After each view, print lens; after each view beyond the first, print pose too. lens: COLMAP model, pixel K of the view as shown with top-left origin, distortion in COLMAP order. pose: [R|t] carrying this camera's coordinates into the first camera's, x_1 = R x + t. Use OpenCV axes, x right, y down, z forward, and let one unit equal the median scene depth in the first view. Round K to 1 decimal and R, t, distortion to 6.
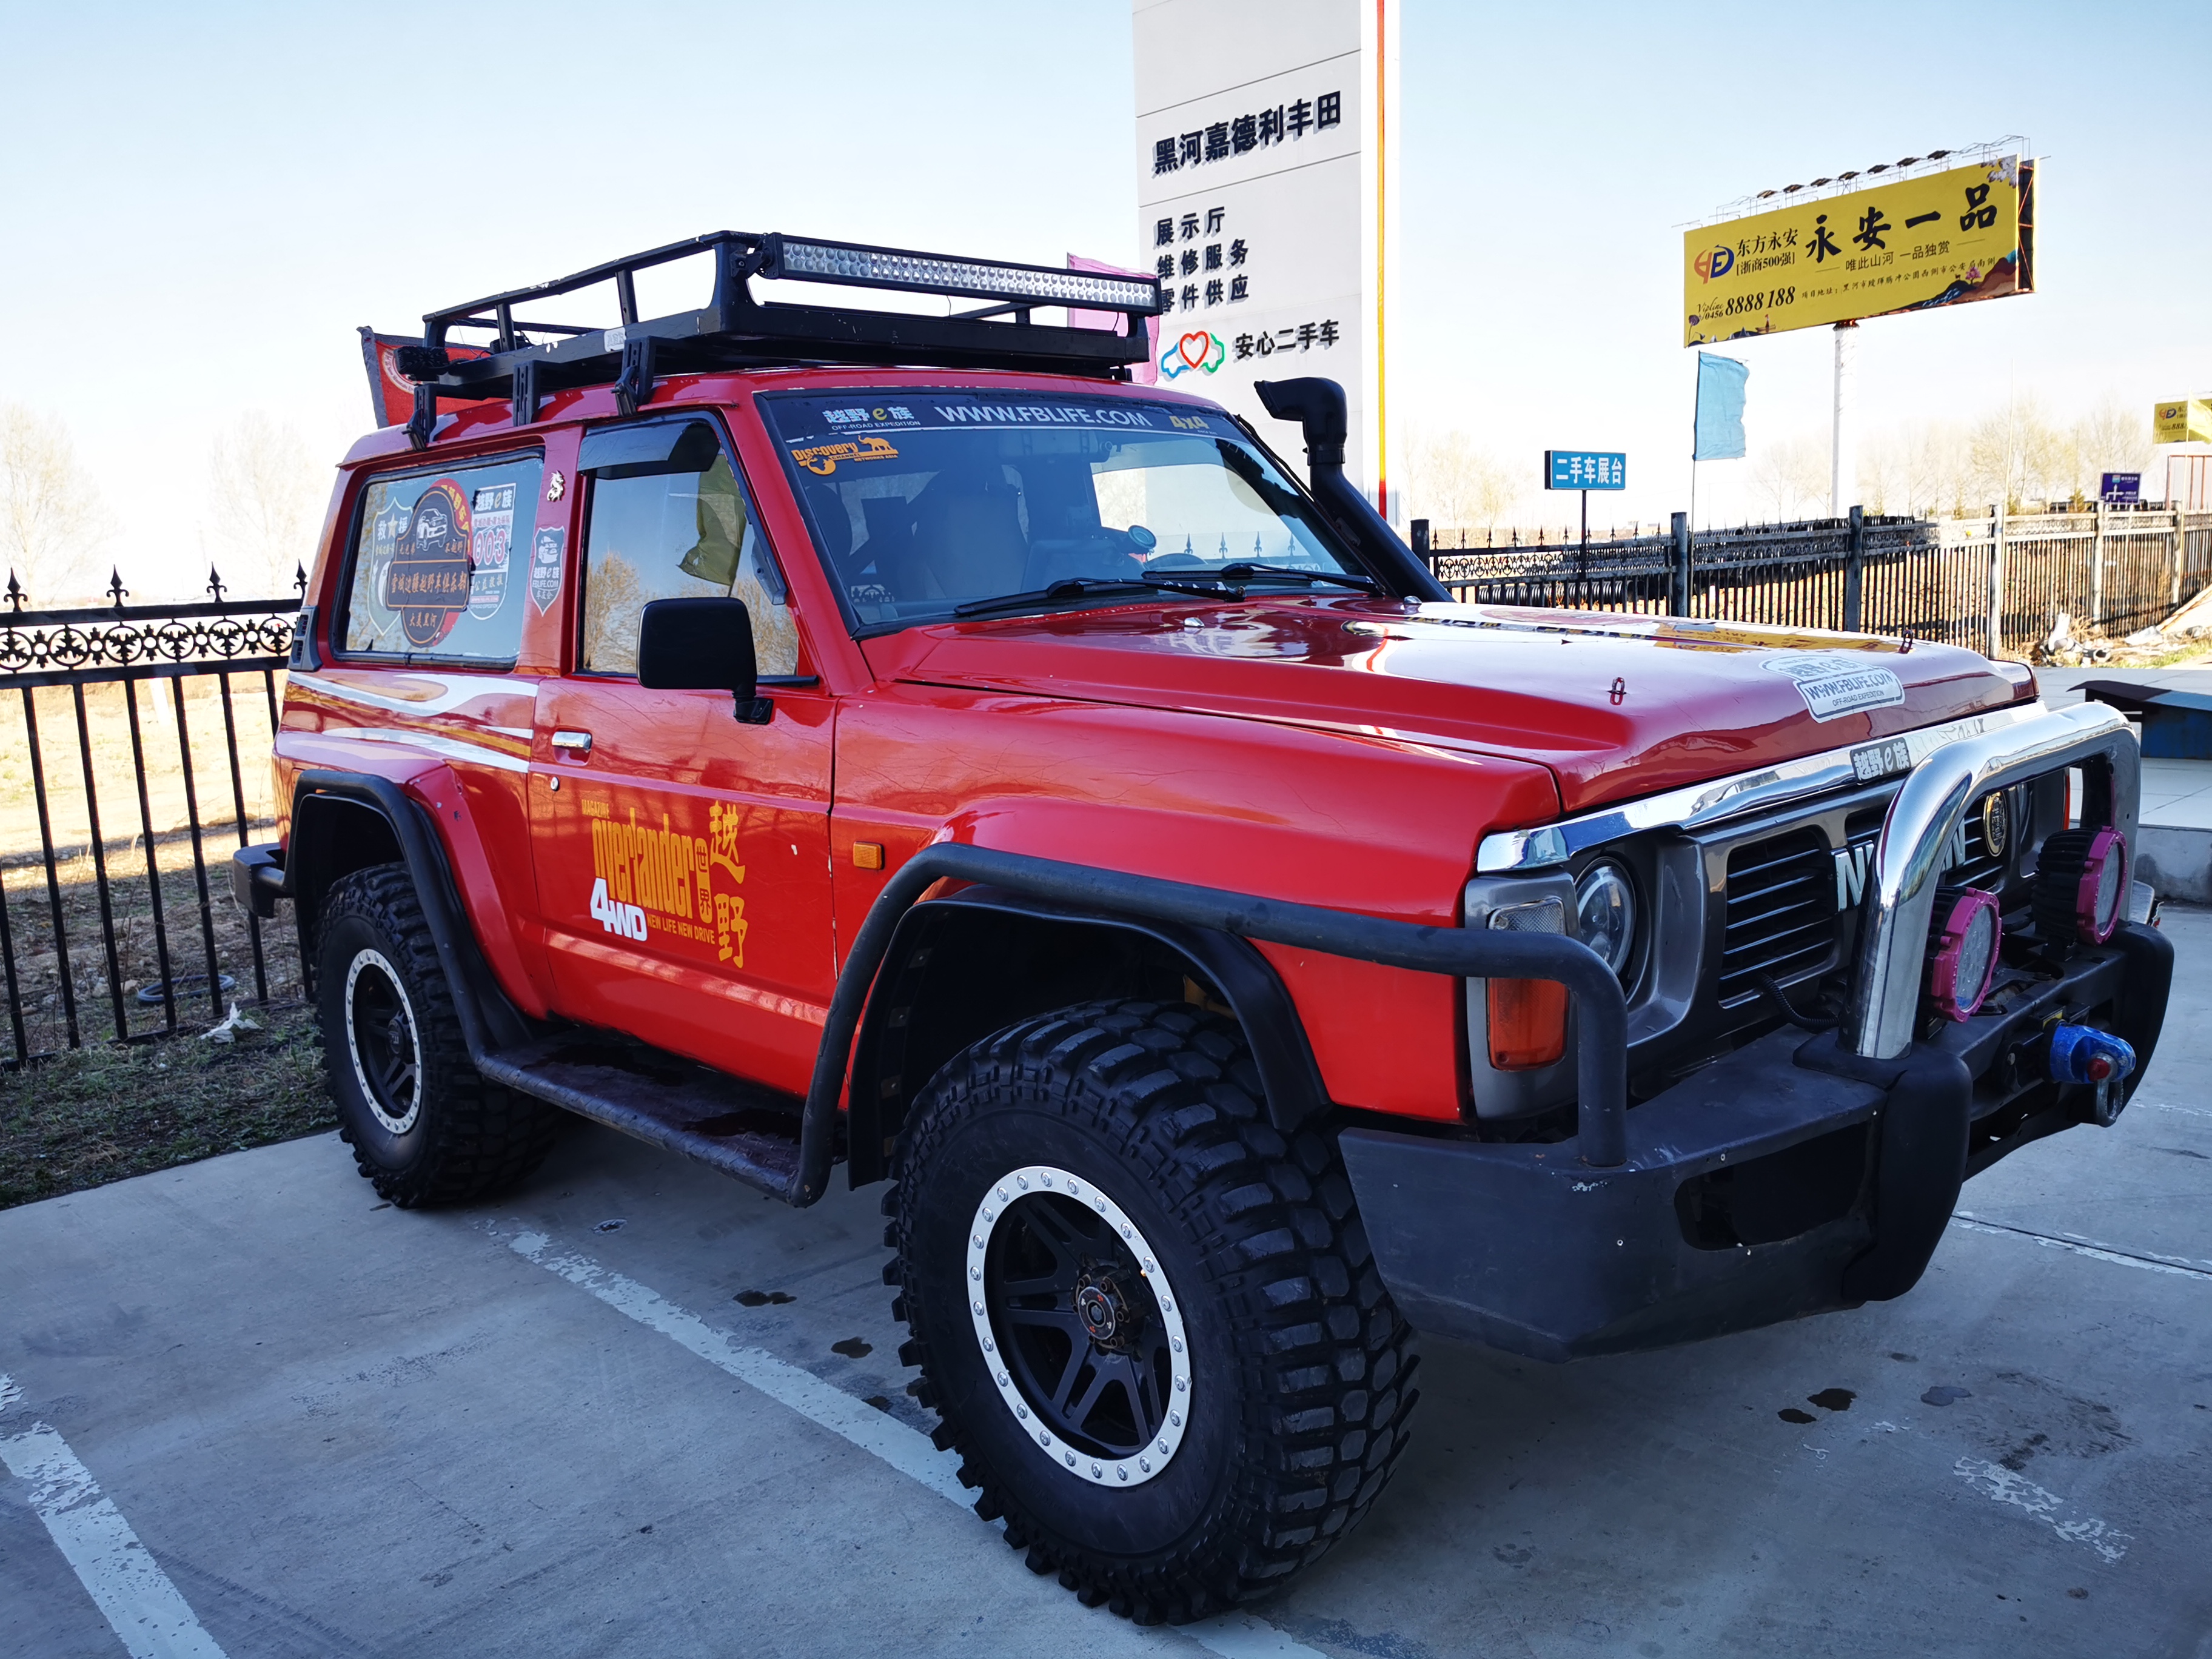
lens RADIAL K [[1722.0, 0, 1114.4], [0, 1722.0, 835.5], [0, 0, 1]] dist [0.068666, -0.089683]
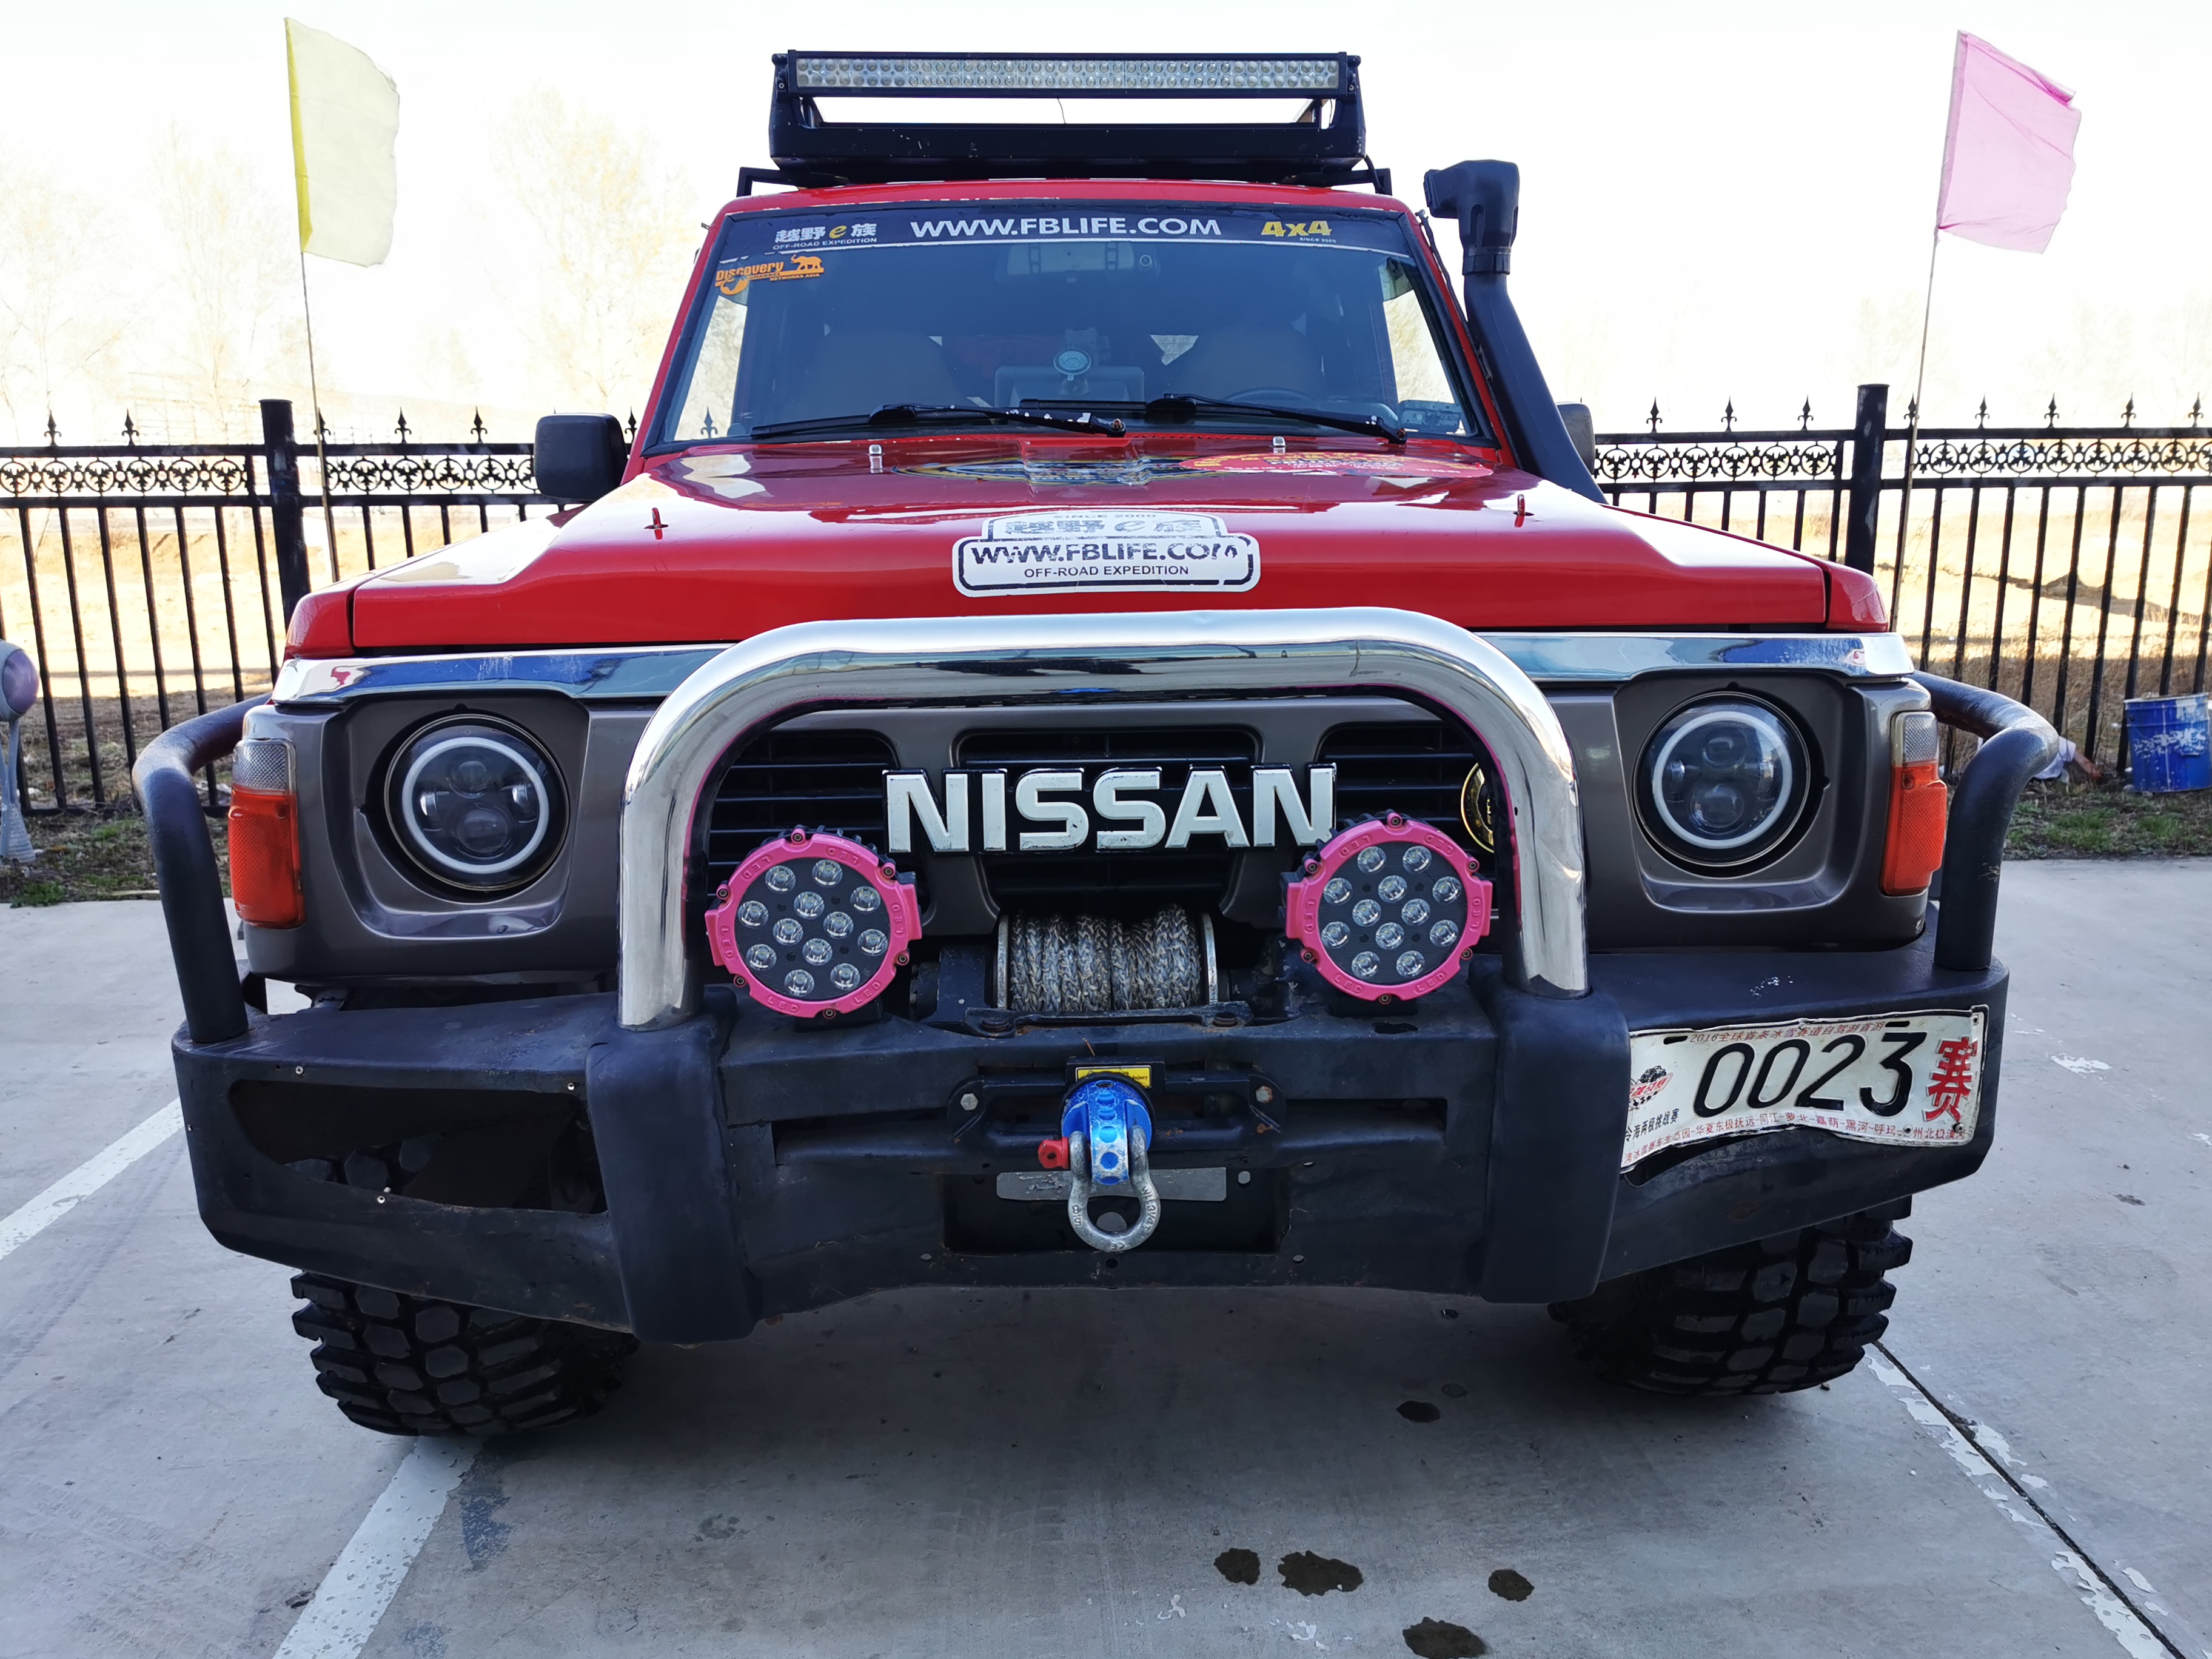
lens RADIAL K [[1722.0, 0, 1097.2], [0, 1722.0, 814.8], [0, 0, 1]] dist [0.068666, -0.089683]
pose [[0.745834, 0.166960, -0.644869, 0.551413], [-0.126905, 0.985963, 0.108497, -0.036344], [0.653932, 0.000916, 0.756553, 0.293286]]
